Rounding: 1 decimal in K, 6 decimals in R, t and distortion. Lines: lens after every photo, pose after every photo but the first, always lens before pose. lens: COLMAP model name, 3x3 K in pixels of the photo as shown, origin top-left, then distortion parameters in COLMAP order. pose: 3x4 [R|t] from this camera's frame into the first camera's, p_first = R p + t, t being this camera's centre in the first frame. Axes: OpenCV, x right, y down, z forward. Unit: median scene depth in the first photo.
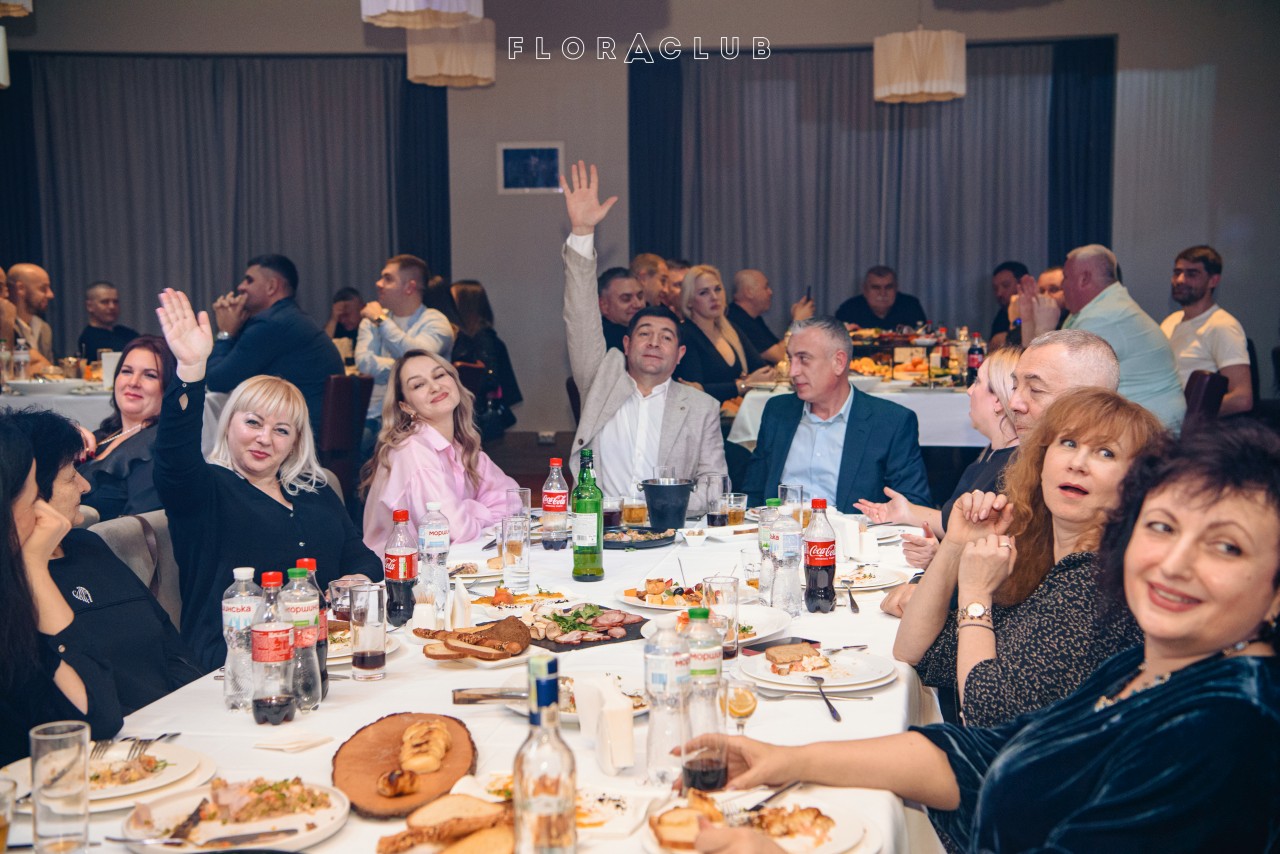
lens RADIAL K [[1708.0, 0, 640.6], [0, 1708.0, 426.7], [0, 0, 1]] dist [0.141371, 0.000000]
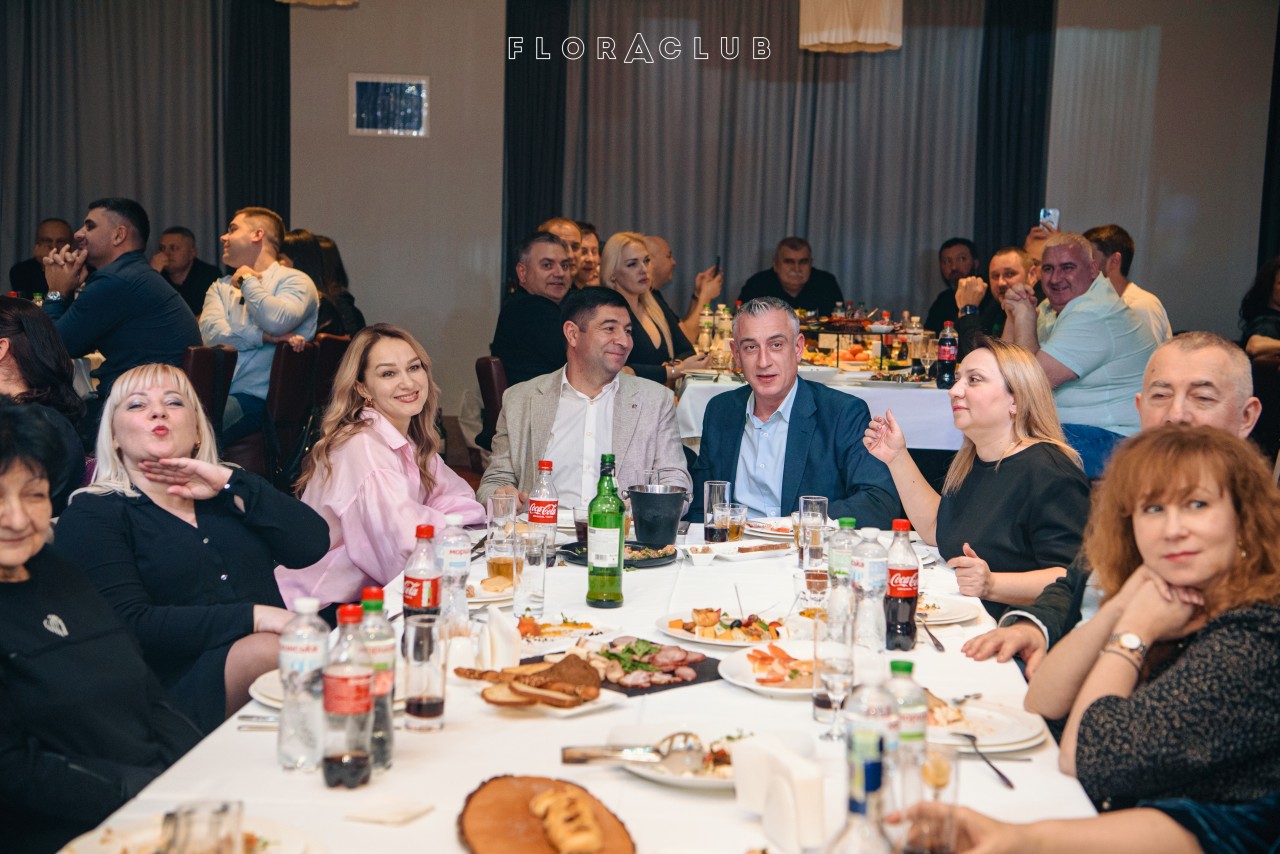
lens RADIAL K [[1945.6, 0, 640.2], [0, 1945.6, 430.9], [0, 0, 1]] dist [0.232248, 0.000000]
pose [[0.990727, 0.024392, 0.133660, -0.130532], [-0.026418, 0.999561, 0.013407, -0.010524], [-0.133274, -0.016814, 0.990937, 0.027264]]
